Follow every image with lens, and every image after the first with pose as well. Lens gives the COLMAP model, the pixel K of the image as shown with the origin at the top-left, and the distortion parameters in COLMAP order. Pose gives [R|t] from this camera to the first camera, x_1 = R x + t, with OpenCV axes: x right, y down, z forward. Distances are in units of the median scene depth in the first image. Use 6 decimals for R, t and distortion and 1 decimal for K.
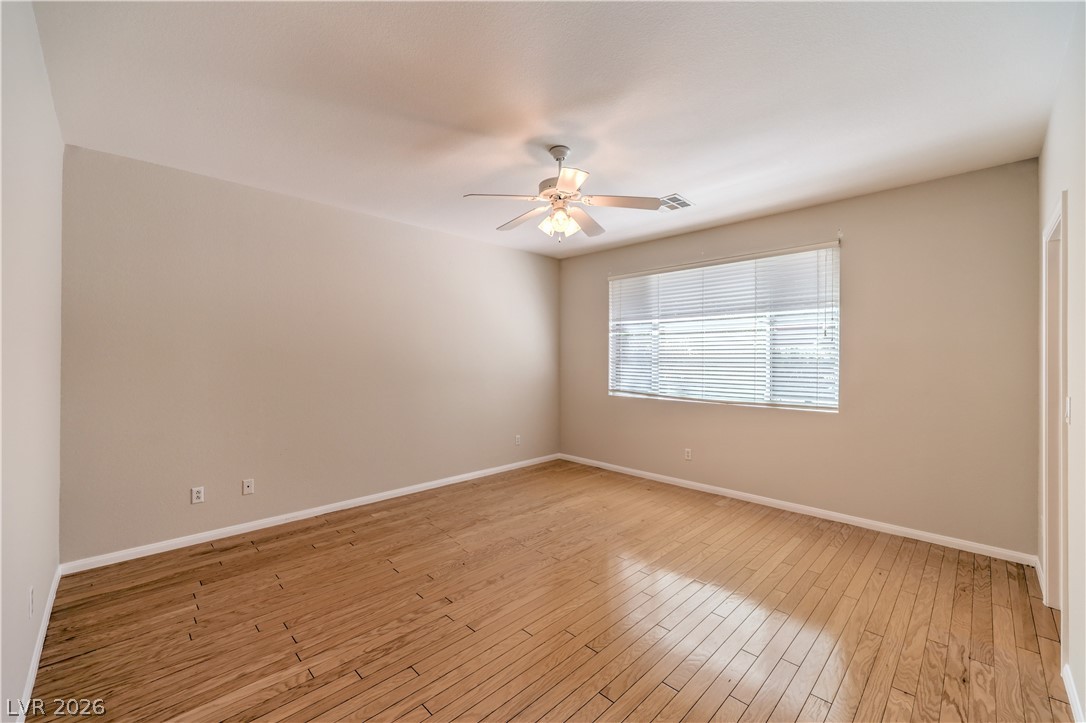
lens RADIAL K [[436.0, 0, 541.8], [0, 436.0, 361.1], [0, 0, 1]] dist [-0.004033, 0.000867]
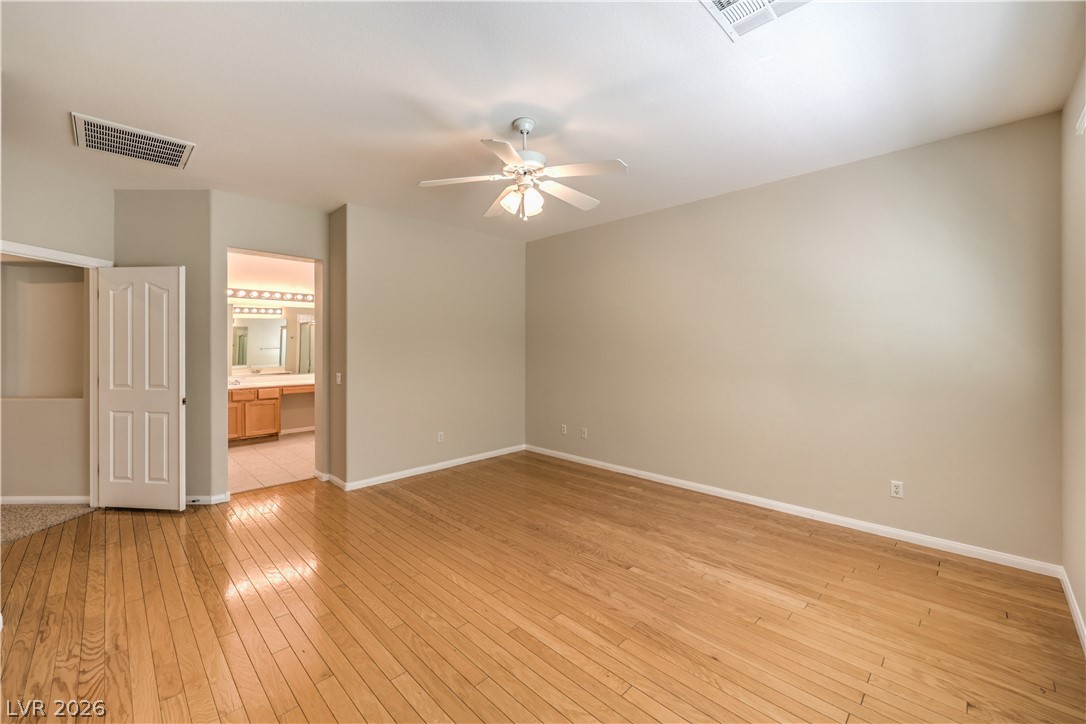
lens RADIAL K [[436.0, 0, 532.7], [0, 436.0, 343.7], [0, 0, 1]] dist [-0.004033, 0.000867]
pose [[-0.002748, -0.004891, -0.999984, 0.783684], [-0.002085, 0.999986, -0.004886, -0.004363], [0.999994, 0.002072, -0.002758, 0.819914]]
